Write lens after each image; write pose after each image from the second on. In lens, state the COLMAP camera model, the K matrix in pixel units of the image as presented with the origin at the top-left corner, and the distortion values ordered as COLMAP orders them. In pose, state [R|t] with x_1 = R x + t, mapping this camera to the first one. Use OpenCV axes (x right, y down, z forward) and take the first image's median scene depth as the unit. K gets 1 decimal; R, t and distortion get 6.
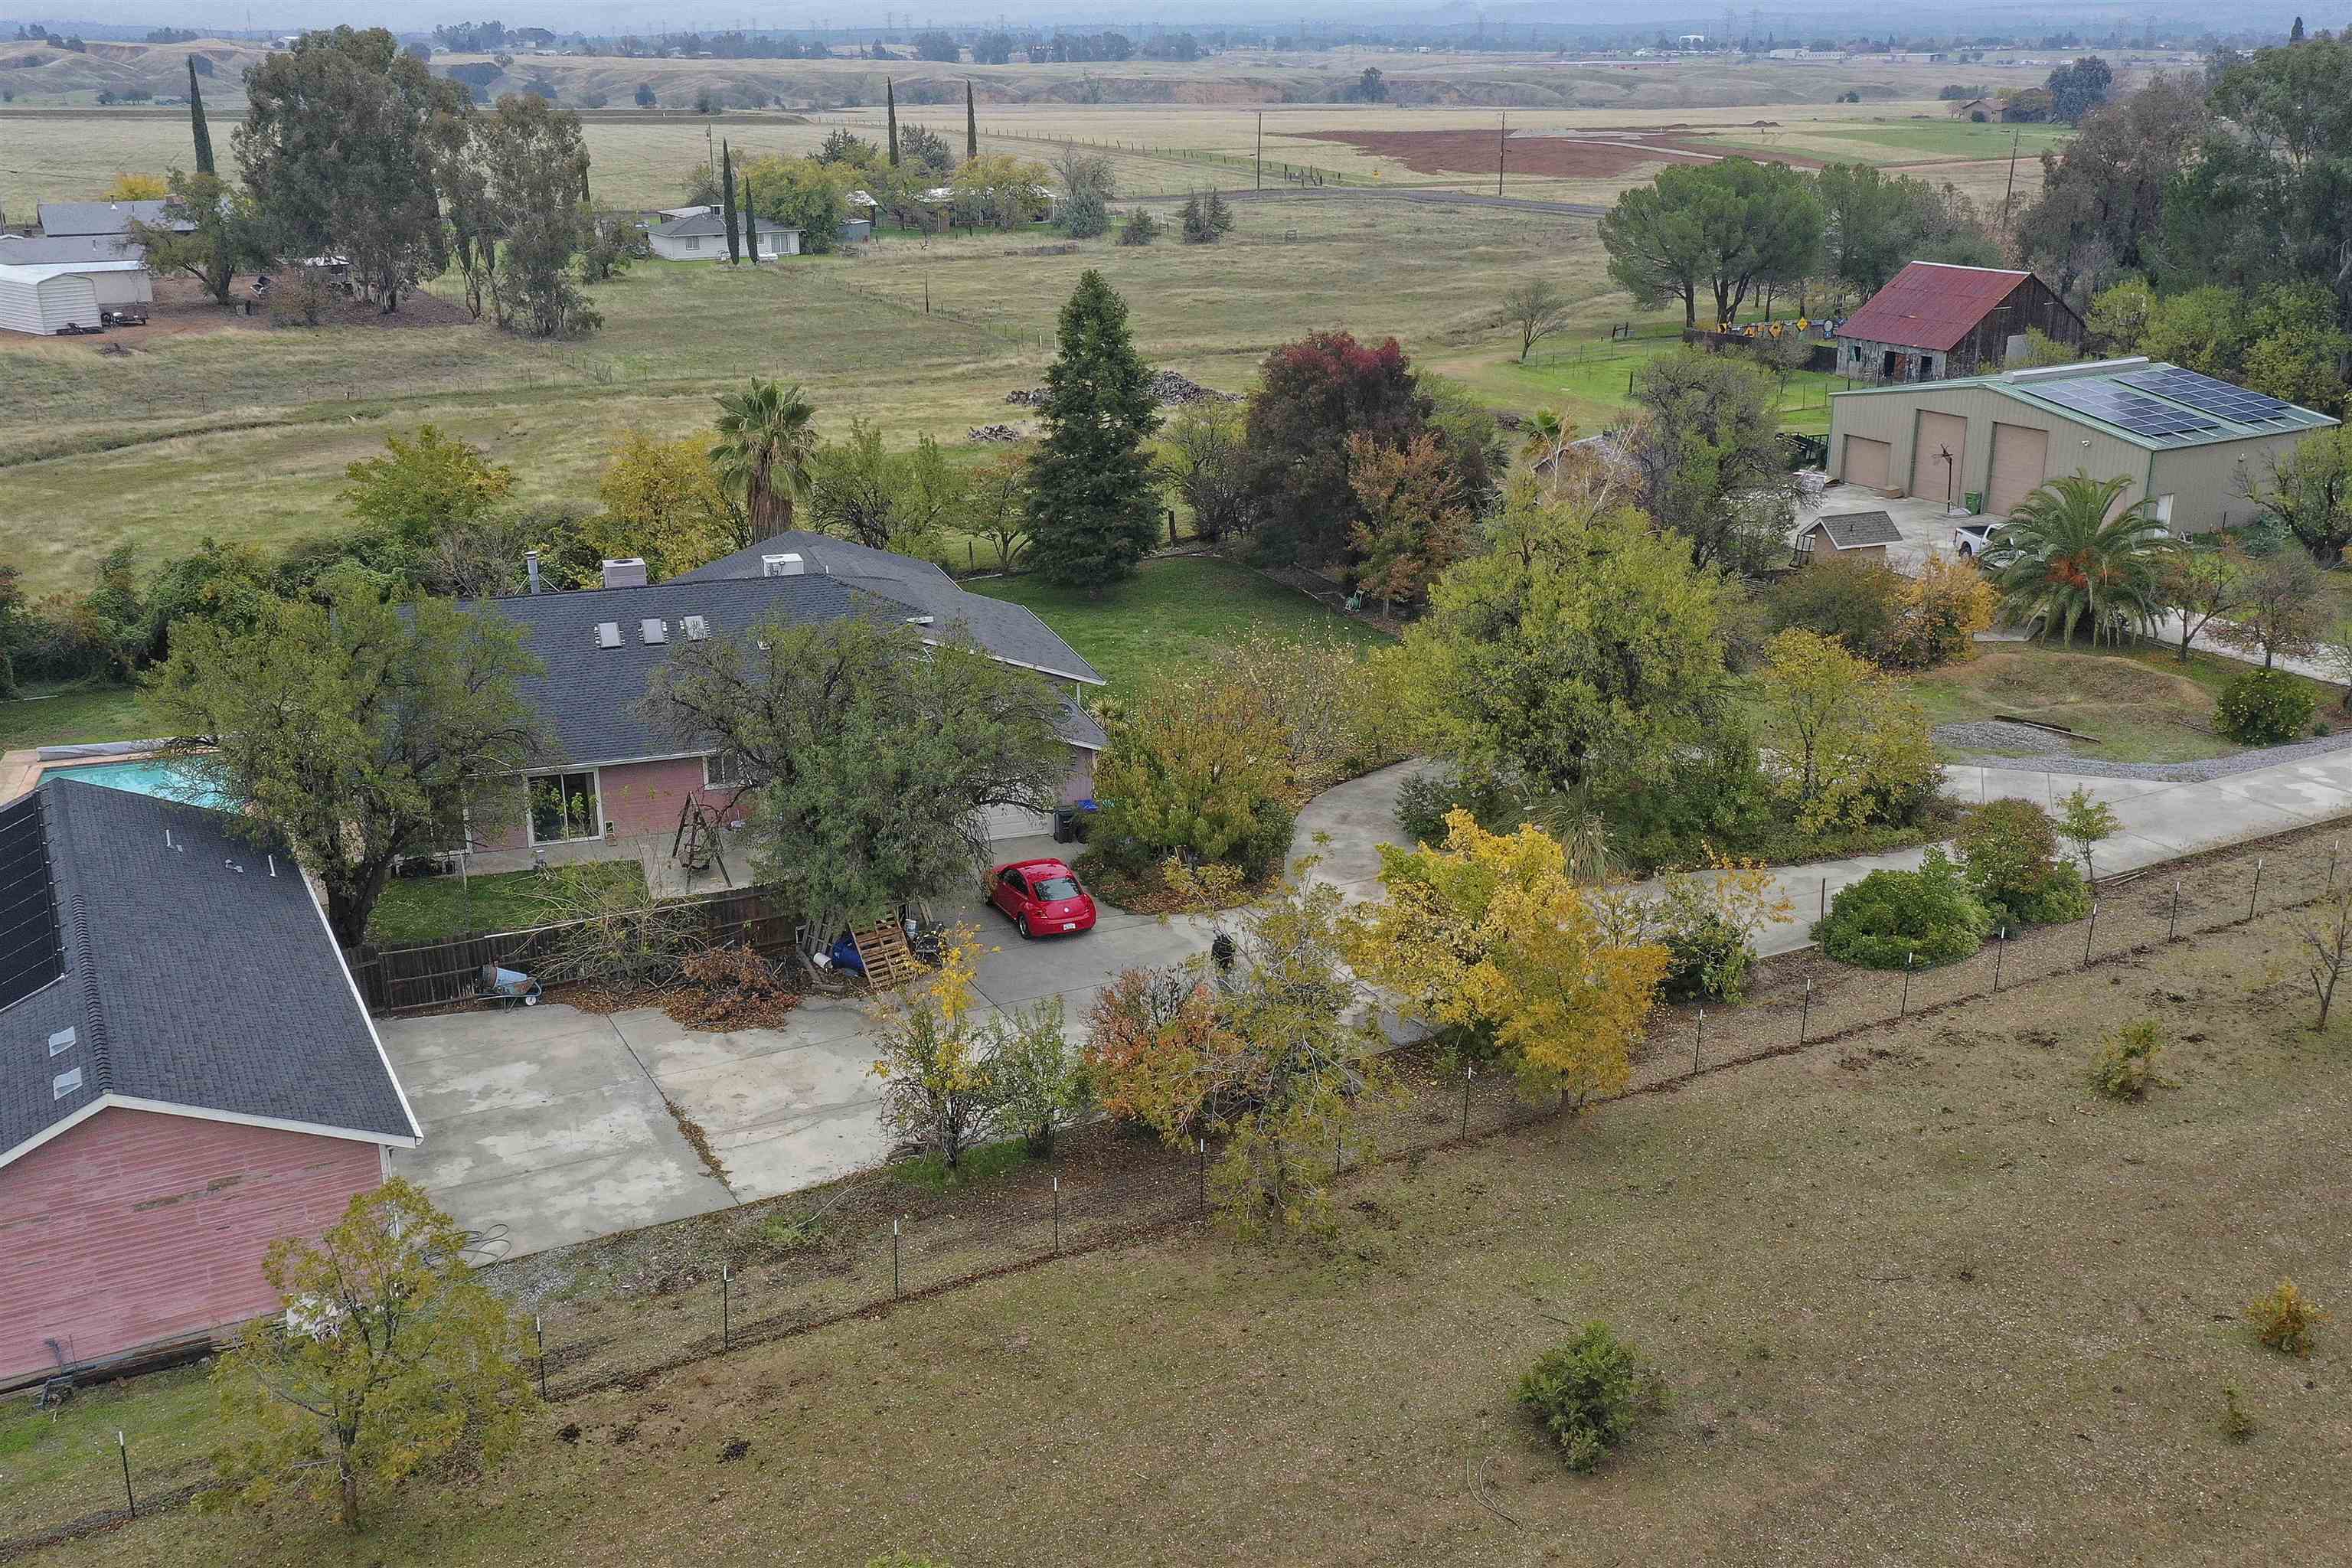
lens RADIAL K [[2207.4, 0, 1176.0], [0, 2207.4, 784.0], [0, 0, 1]] dist [0.019375, -0.000325]
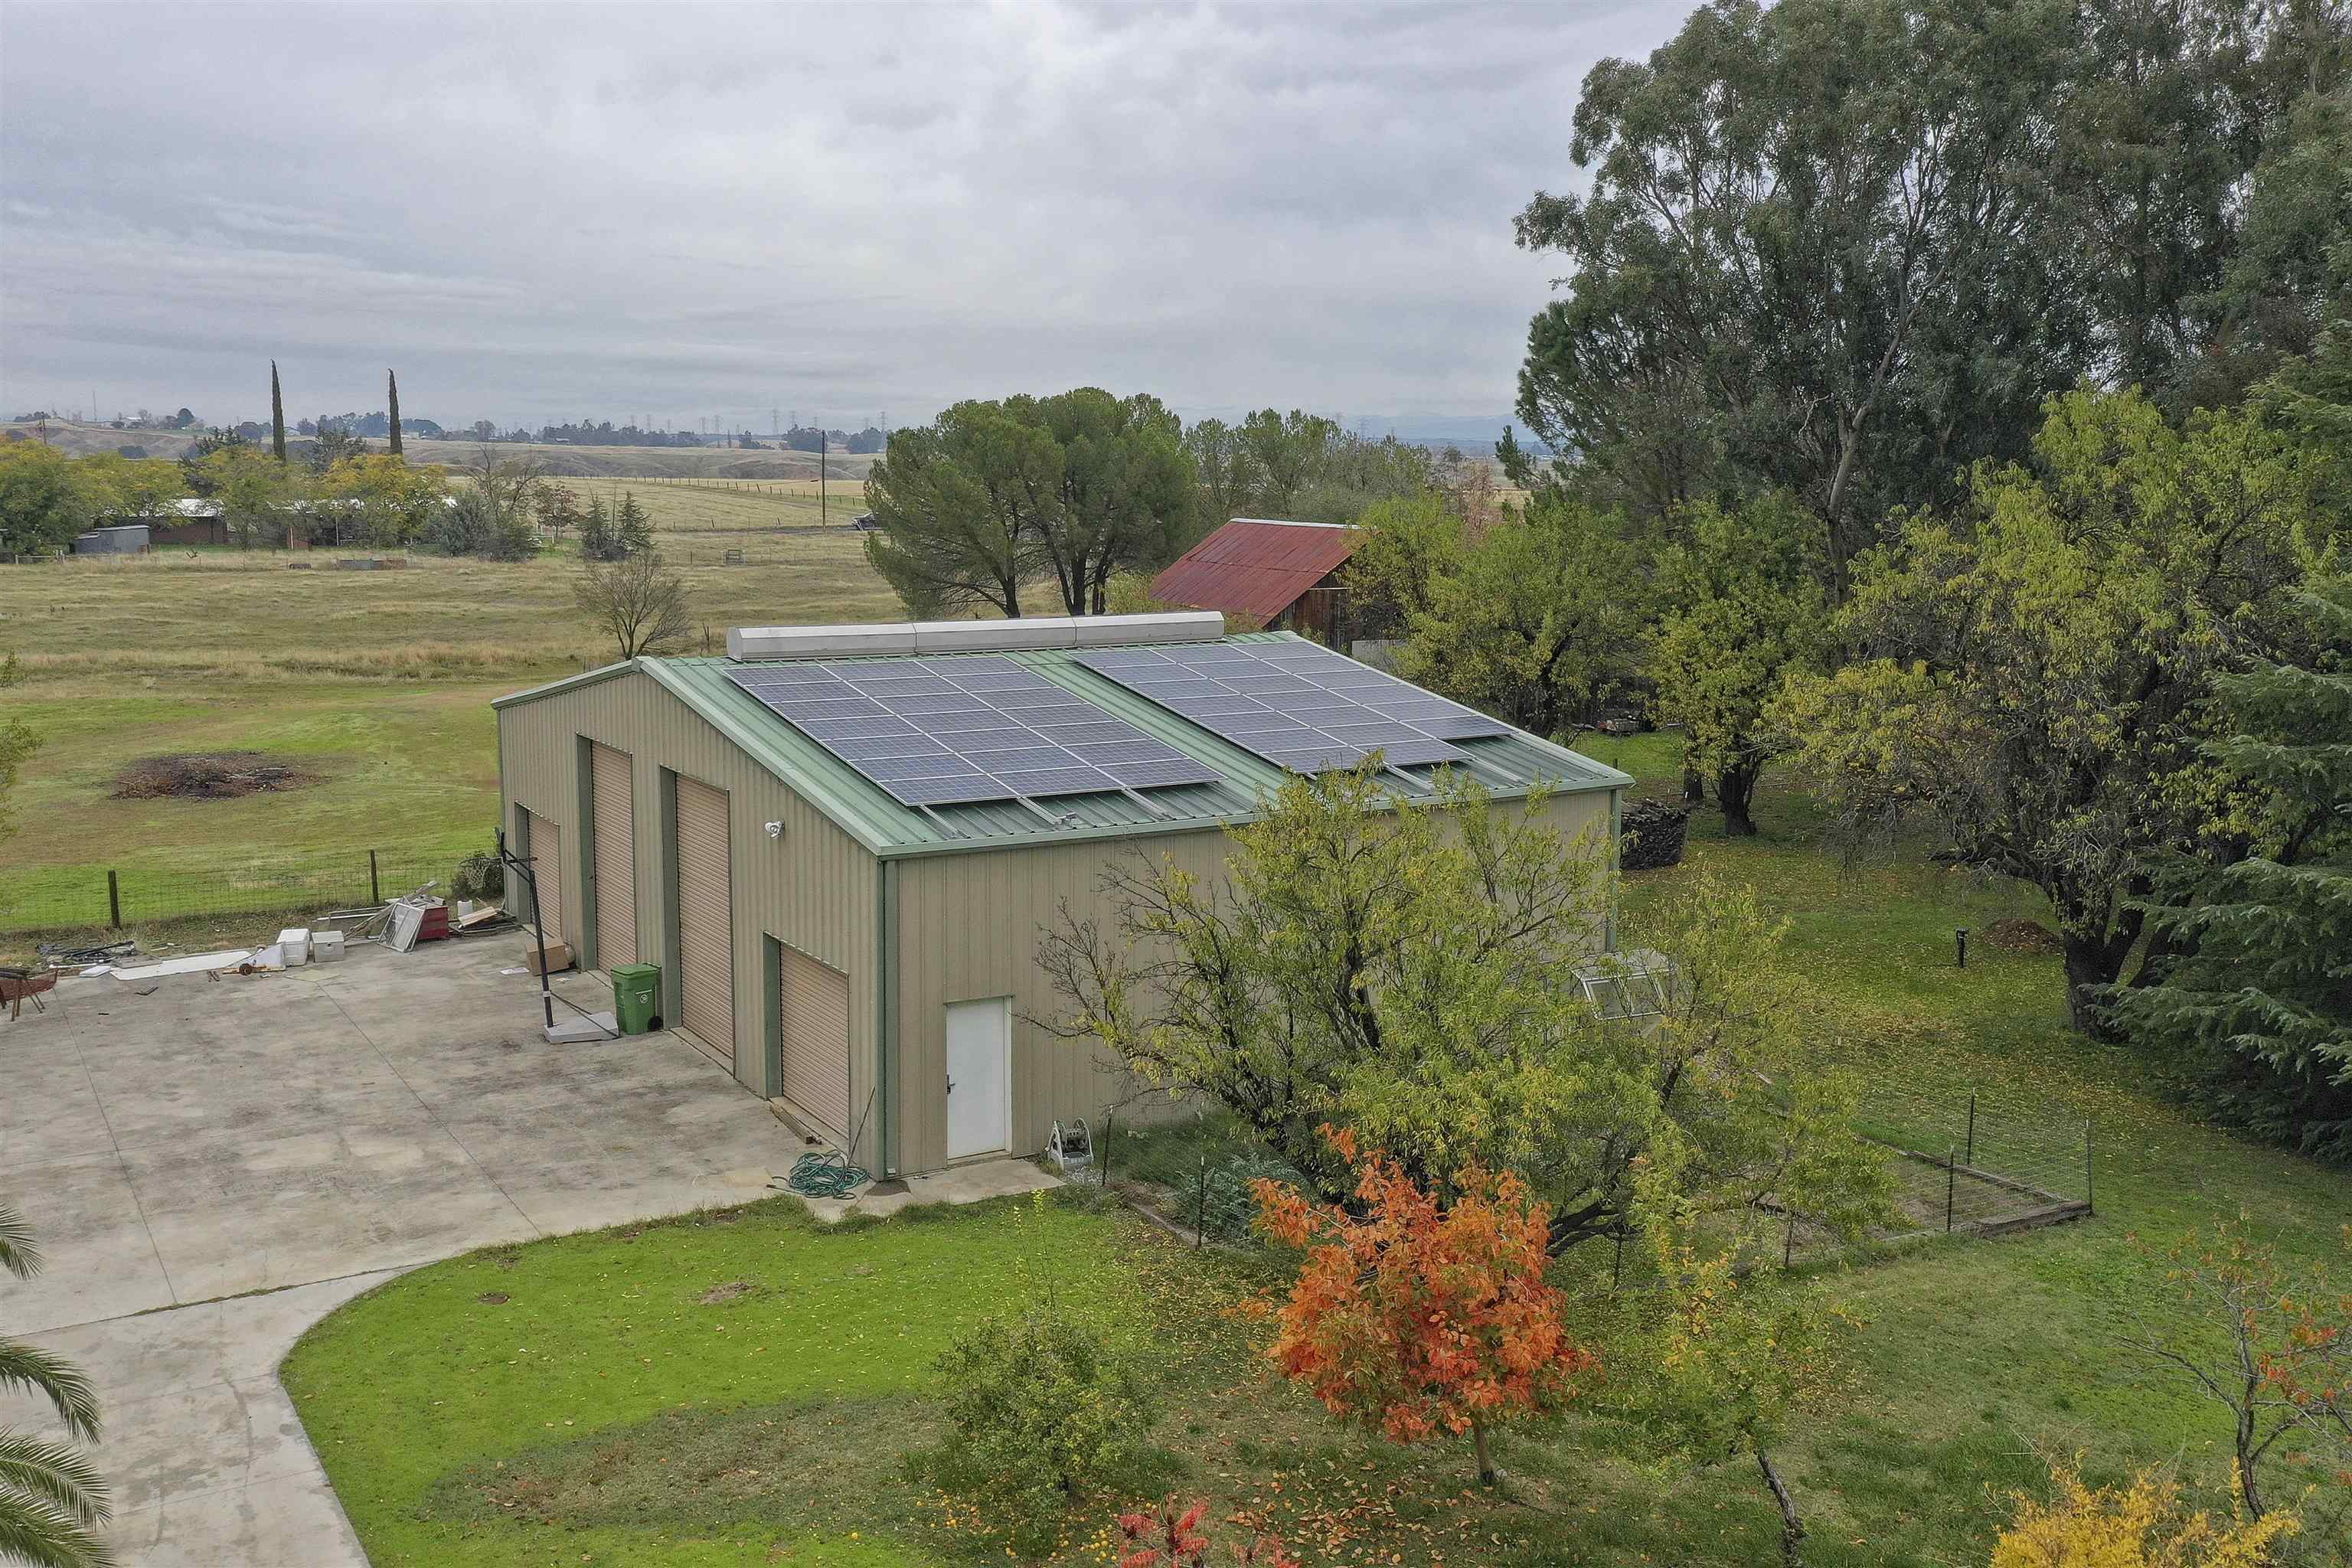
lens RADIAL K [[2207.4, 0, 1176.0], [0, 2207.4, 784.0], [0, 0, 1]] dist [0.019375, -0.000325]
pose [[0.999272, 0.011459, 0.036393, 0.368463], [-0.004958, 0.984745, -0.173933, -0.085394], [-0.037831, 0.173626, 0.984085, 0.556237]]
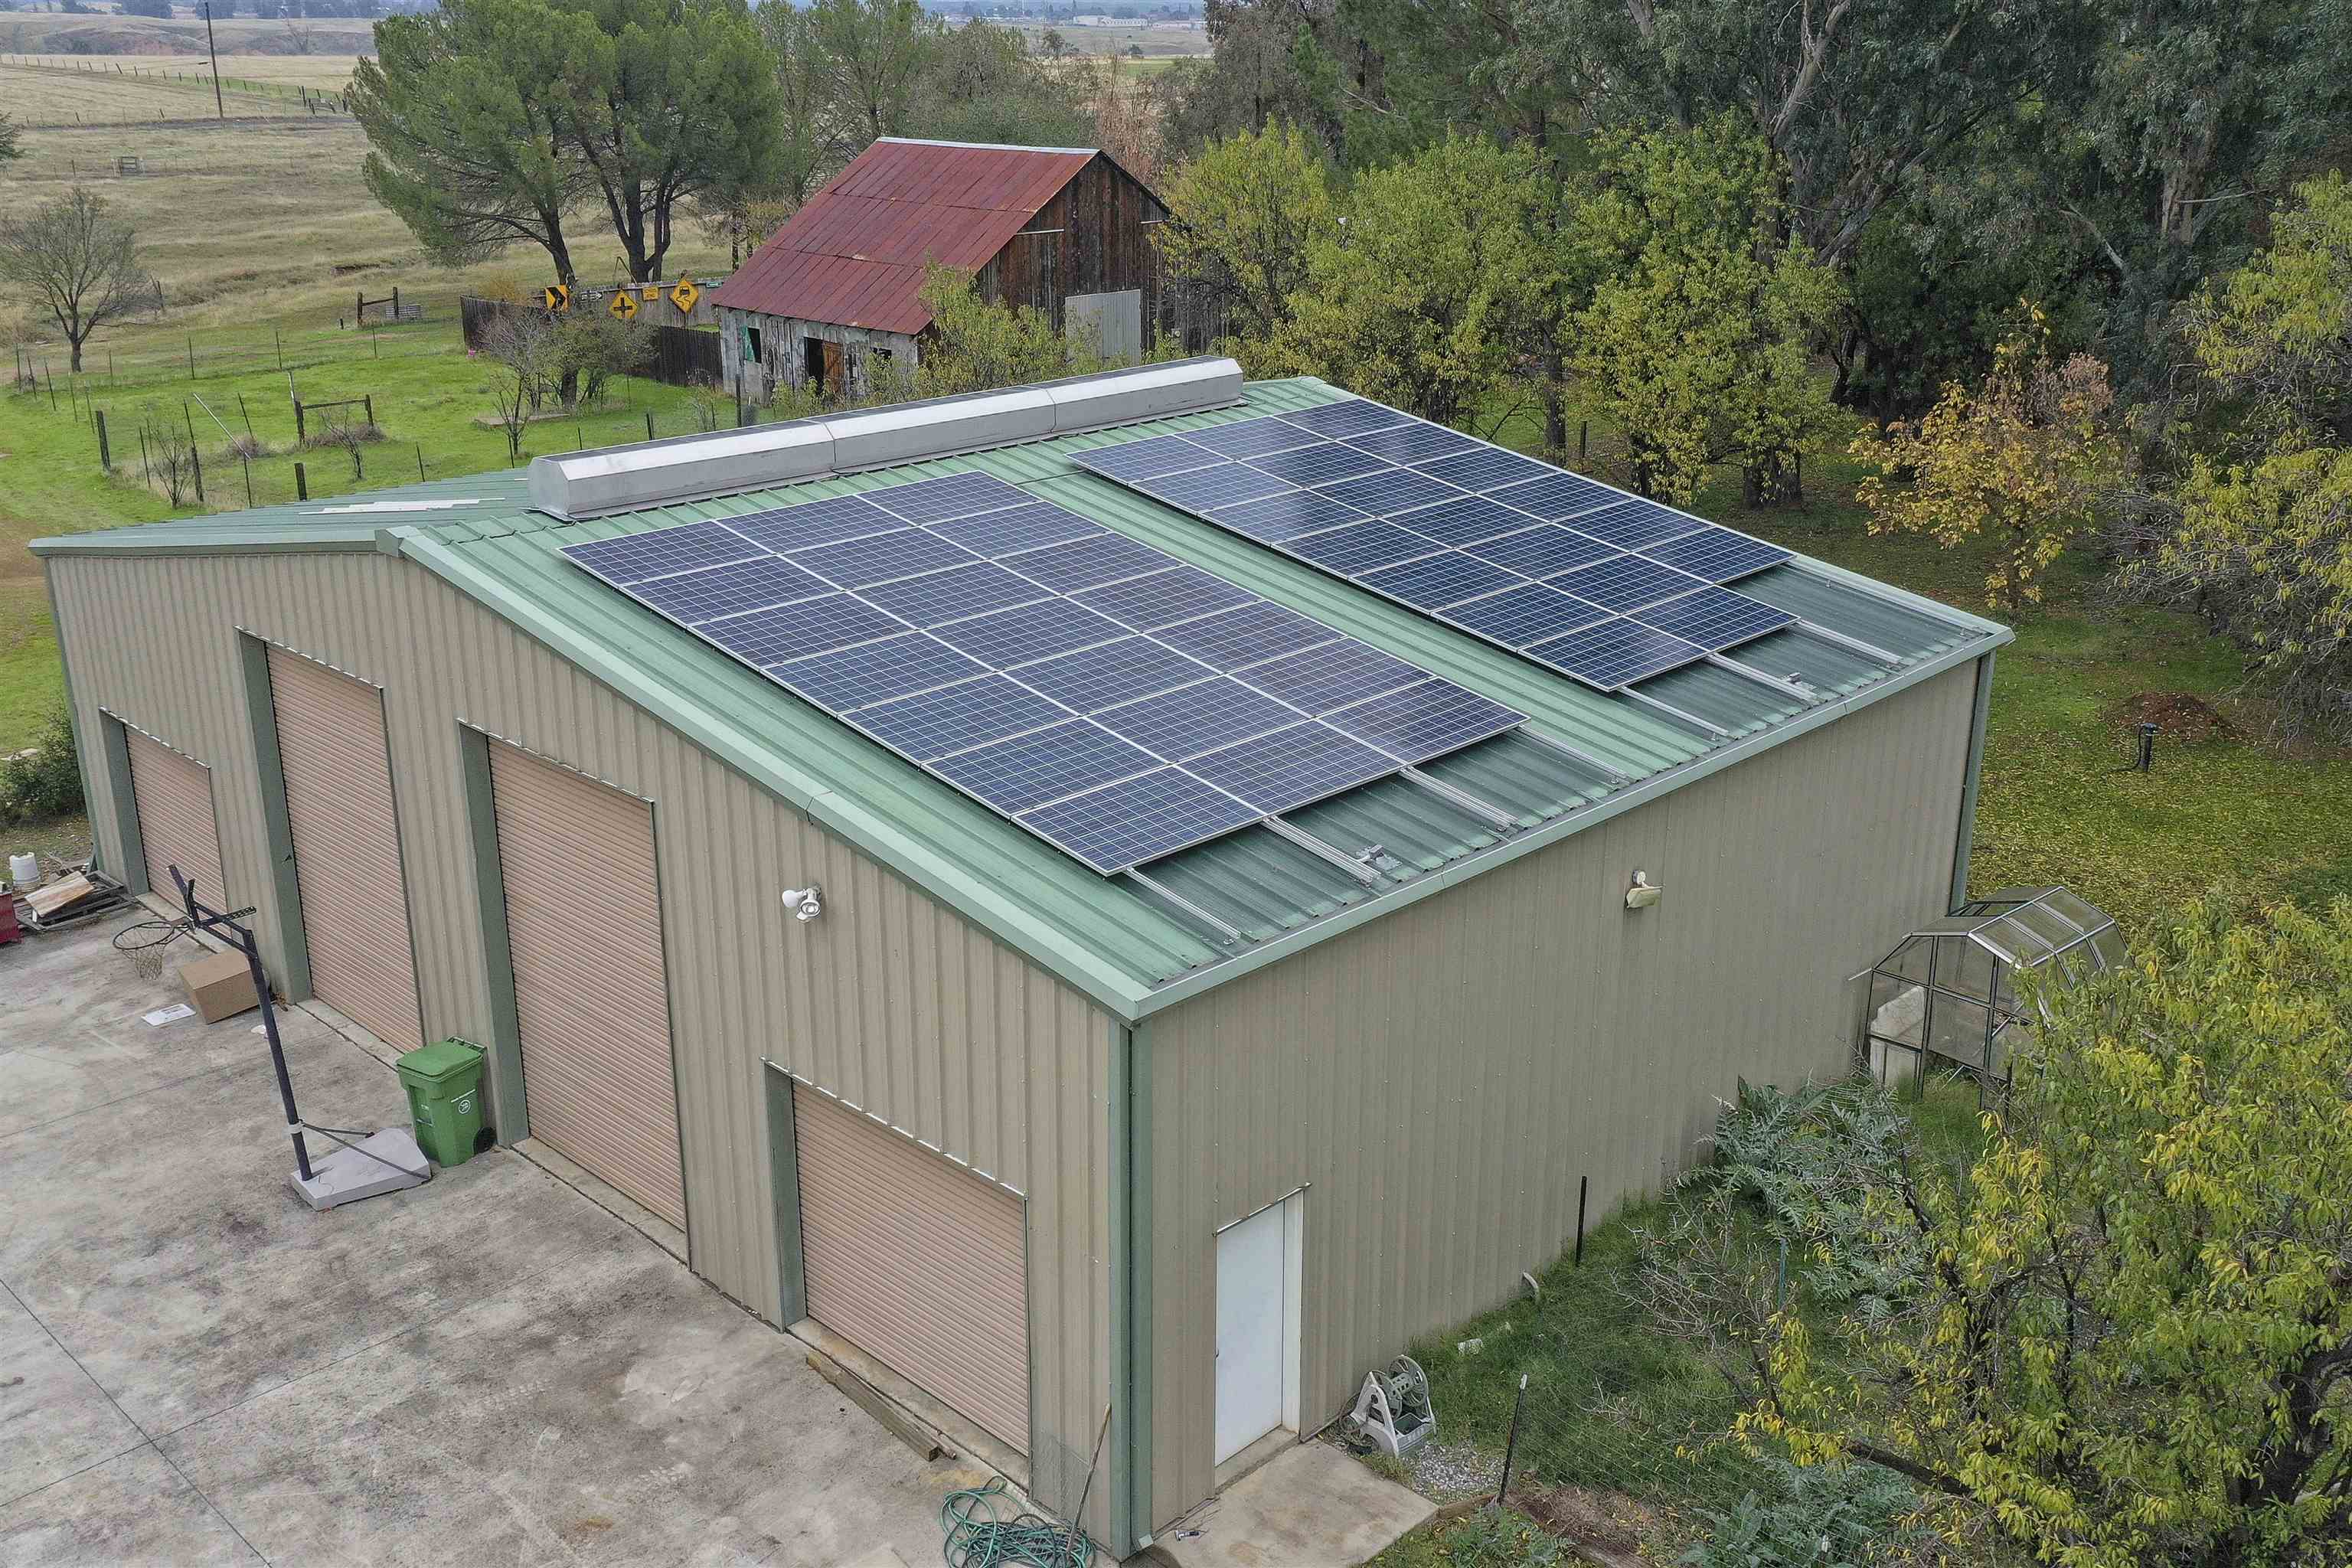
lens RADIAL K [[2207.4, 0, 1176.0], [0, 2207.4, 784.0], [0, 0, 1]] dist [0.019375, -0.000325]
pose [[0.959835, -0.085107, 0.267346, 0.317925], [0.082635, 0.996369, 0.020507, -0.132488], [-0.268120, 0.002408, 0.963382, 0.670499]]
